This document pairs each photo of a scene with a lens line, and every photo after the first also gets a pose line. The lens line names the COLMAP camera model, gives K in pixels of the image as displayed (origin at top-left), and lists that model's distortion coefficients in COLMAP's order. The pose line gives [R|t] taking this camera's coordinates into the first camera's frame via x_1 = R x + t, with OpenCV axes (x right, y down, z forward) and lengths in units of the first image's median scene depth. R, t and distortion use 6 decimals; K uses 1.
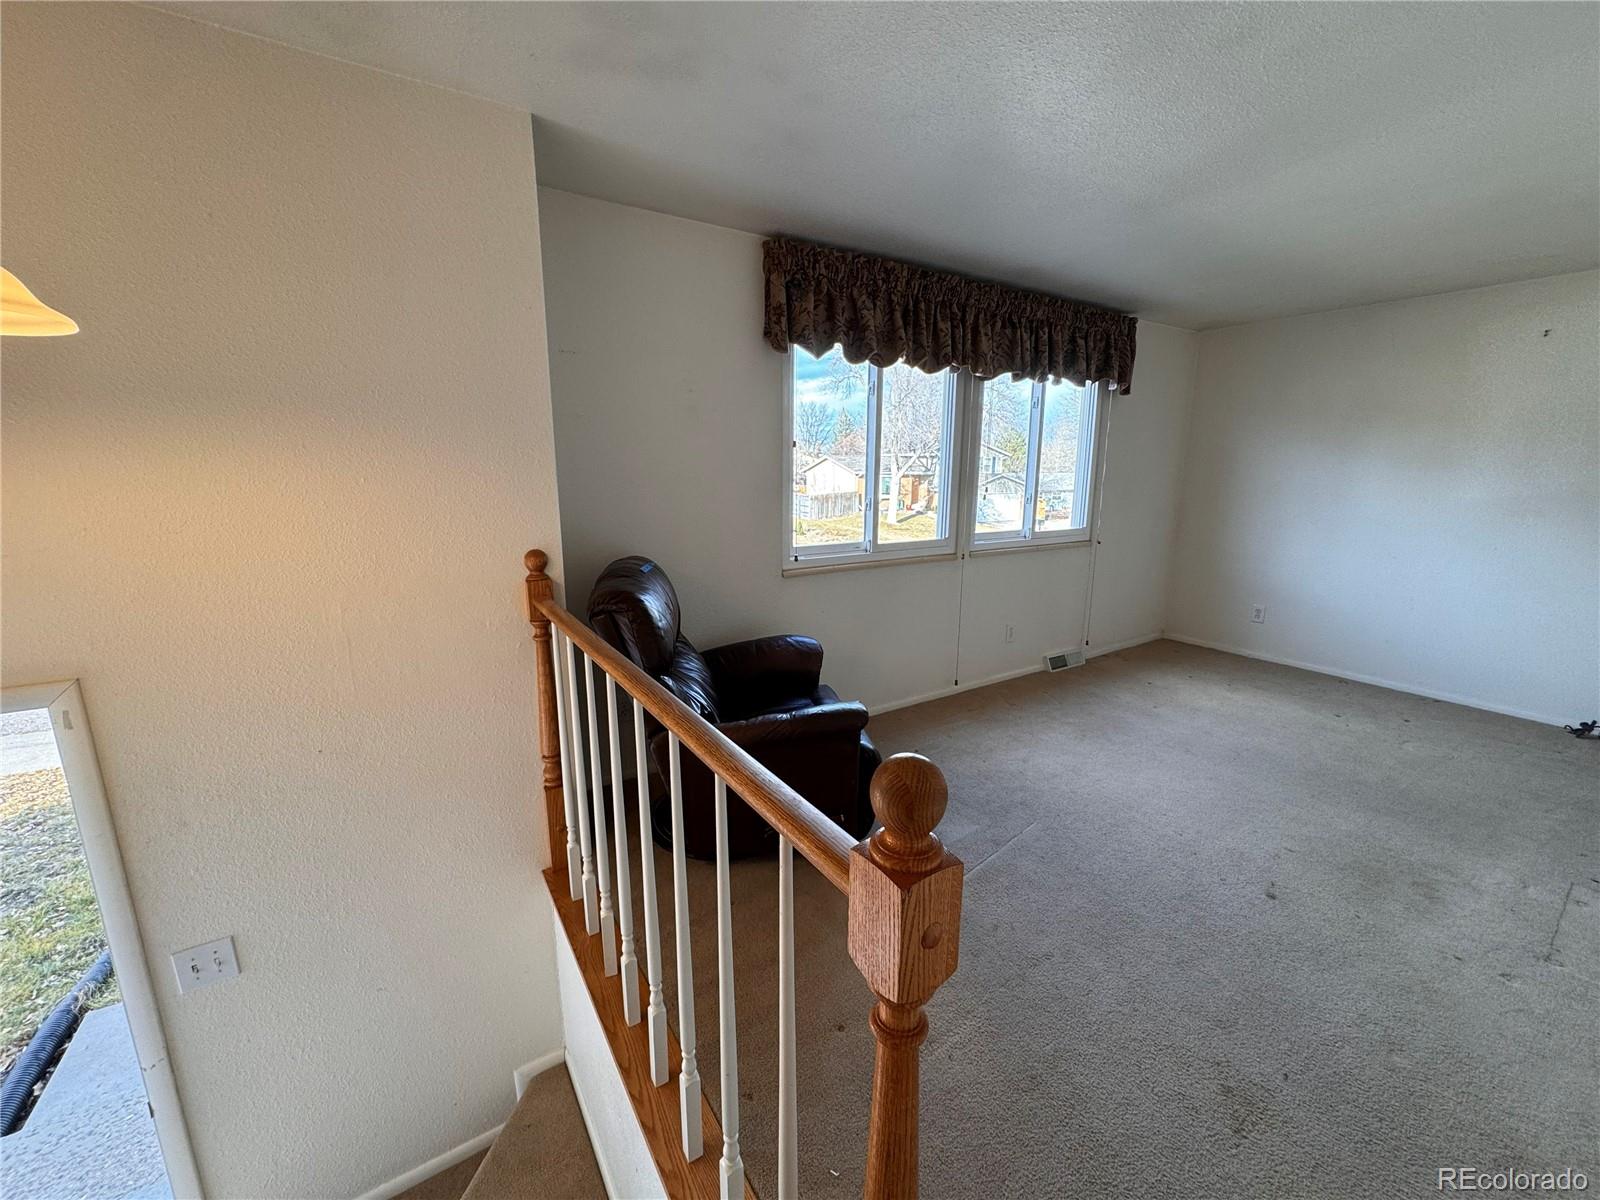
lens RADIAL K [[630.6, 0, 800.3], [0, 630.6, 595.2], [0, 0, 1]] dist [-0.000077, 0.000407]
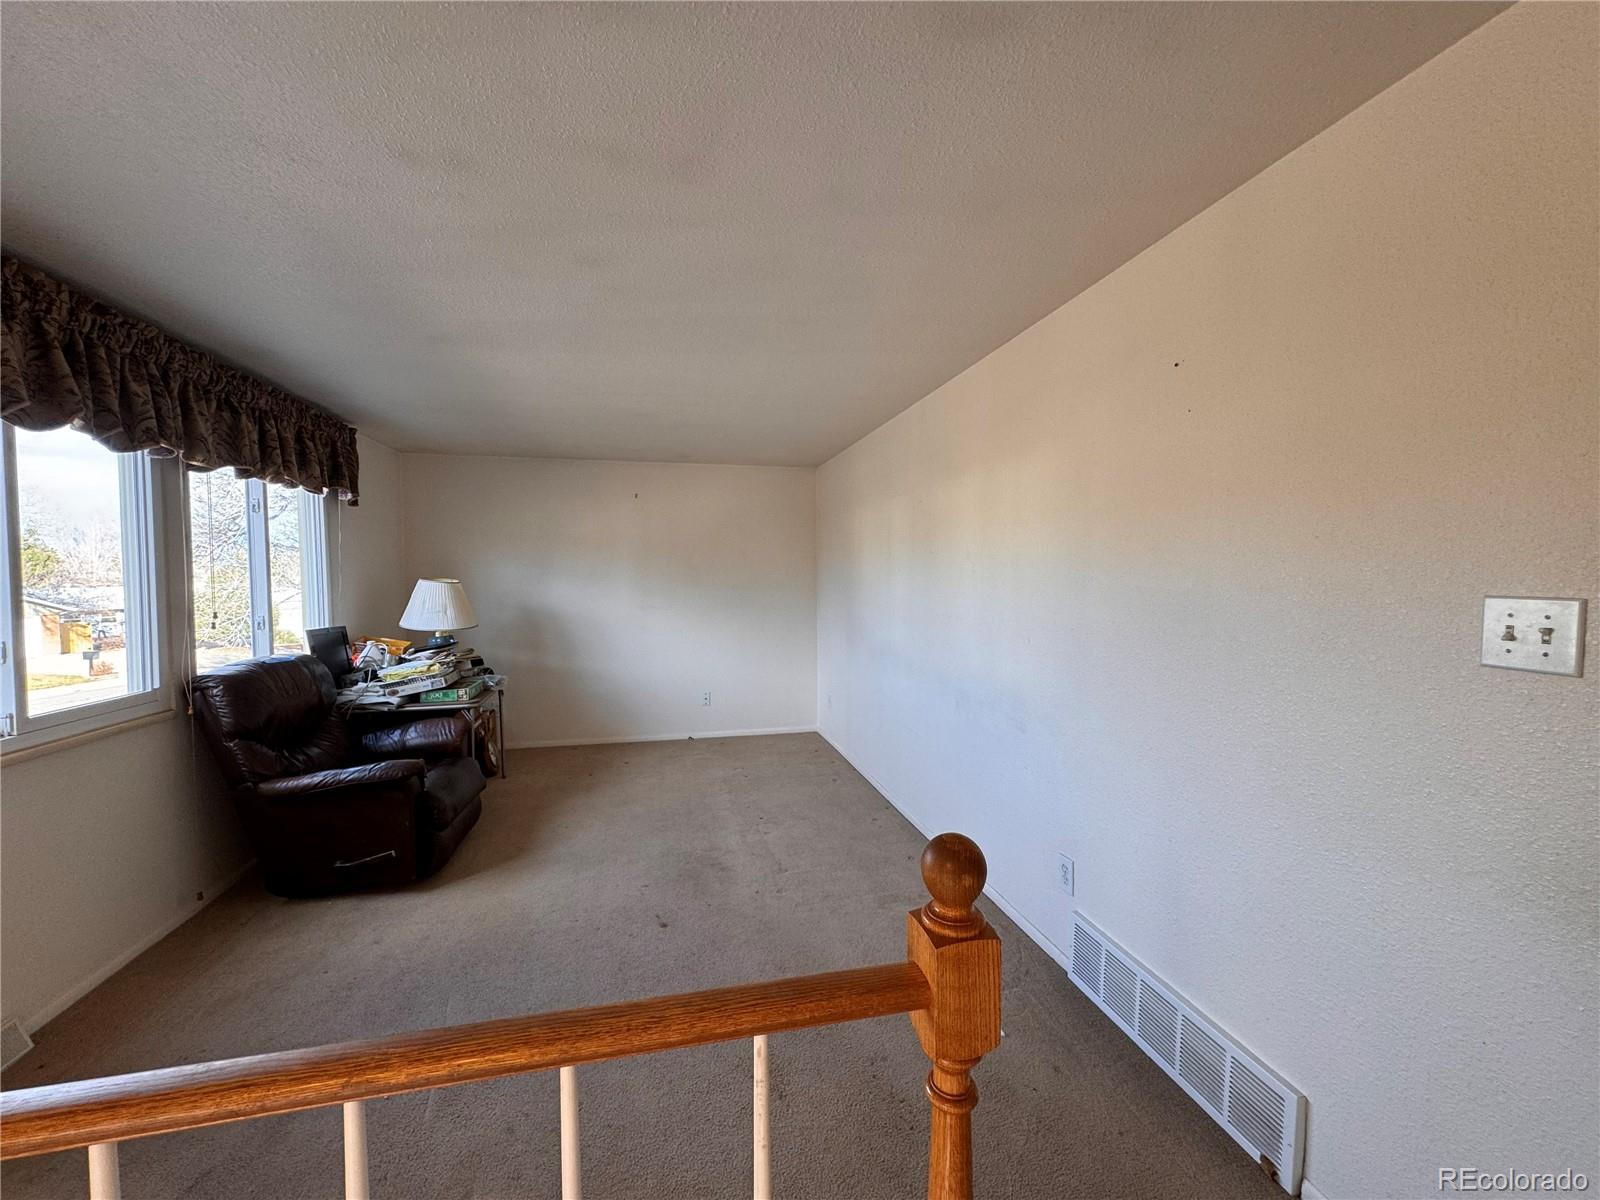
lens RADIAL K [[630.6, 0, 800.3], [0, 630.6, 595.2], [0, 0, 1]] dist [-0.000077, 0.000407]
pose [[0.347563, -0.033517, 0.937057, -0.174698], [0.193387, 0.980437, -0.036661, -0.034166], [-0.917497, 0.193957, 0.347246, 0.124032]]
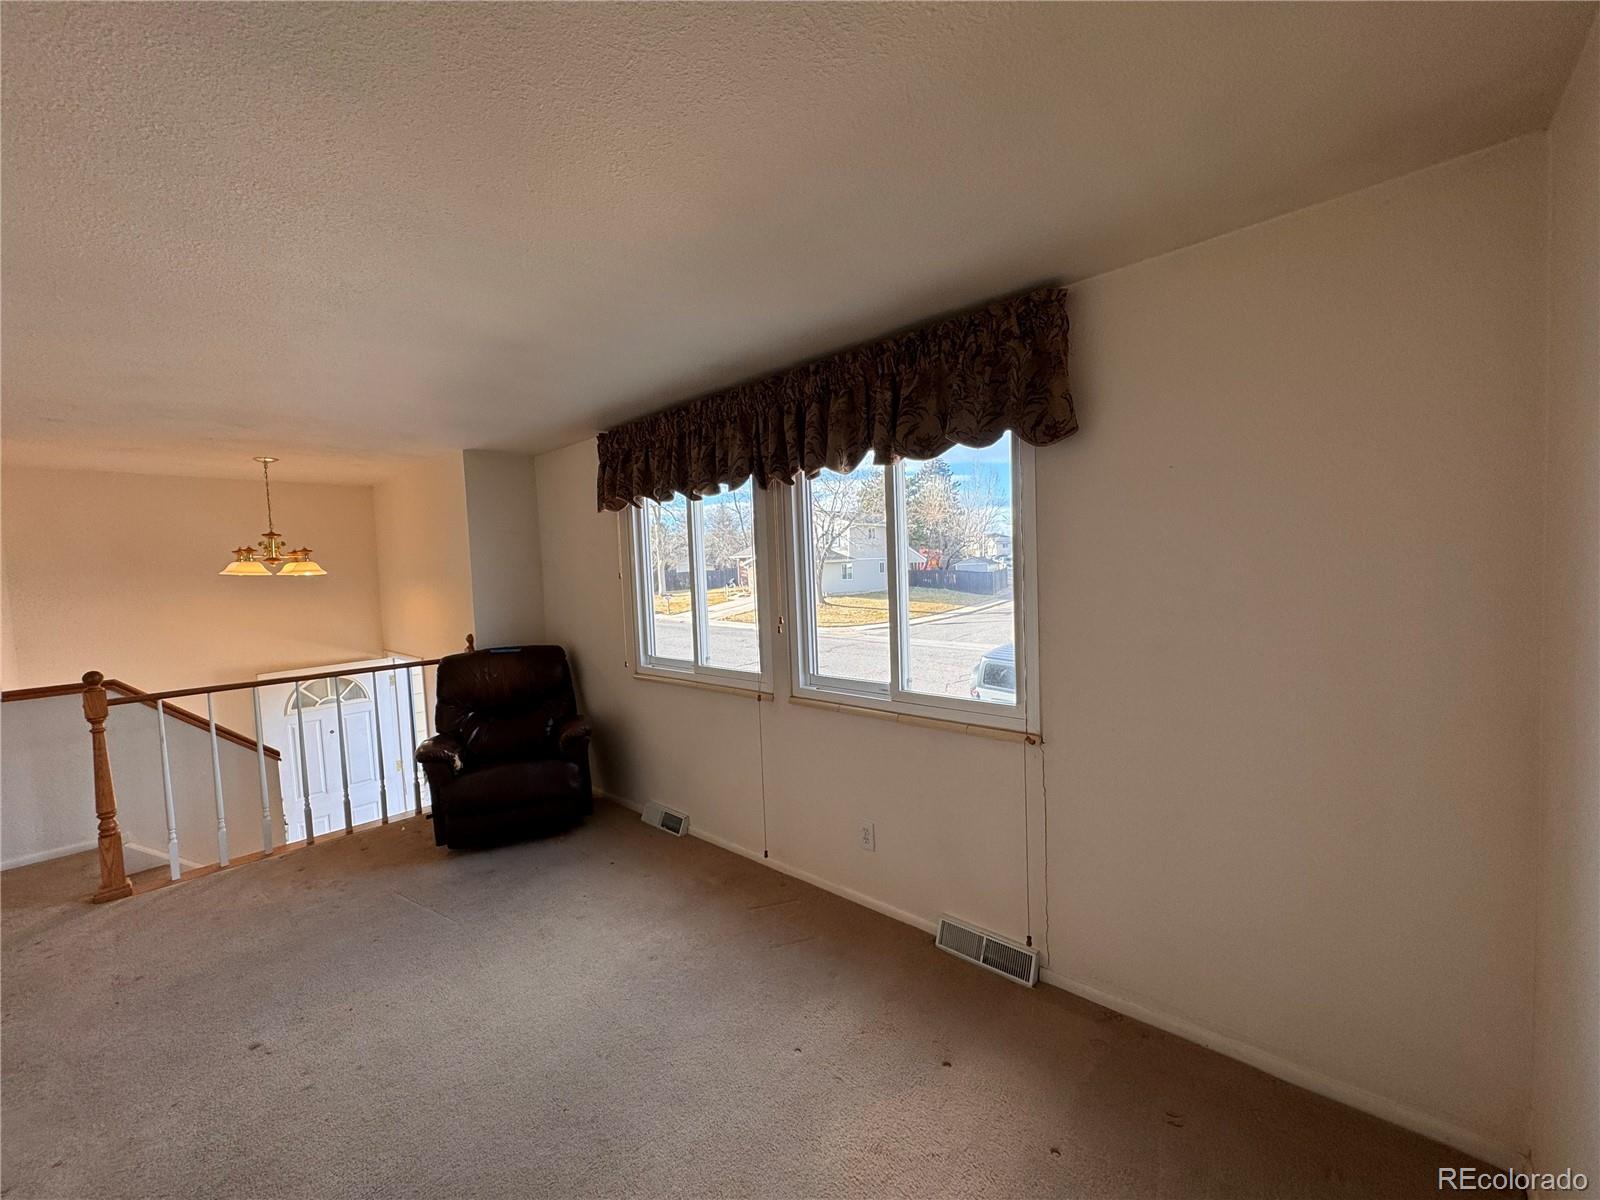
lens RADIAL K [[640.7, 0, 790.7], [0, 640.7, 604.5], [0, 0, 1]] dist [0.000110, 0.000227]
pose [[0.252315, 0.035285, -0.967002, 1.208755], [-0.178534, 0.983876, -0.010683, -0.199532], [0.951032, 0.175339, 0.254546, 0.899968]]
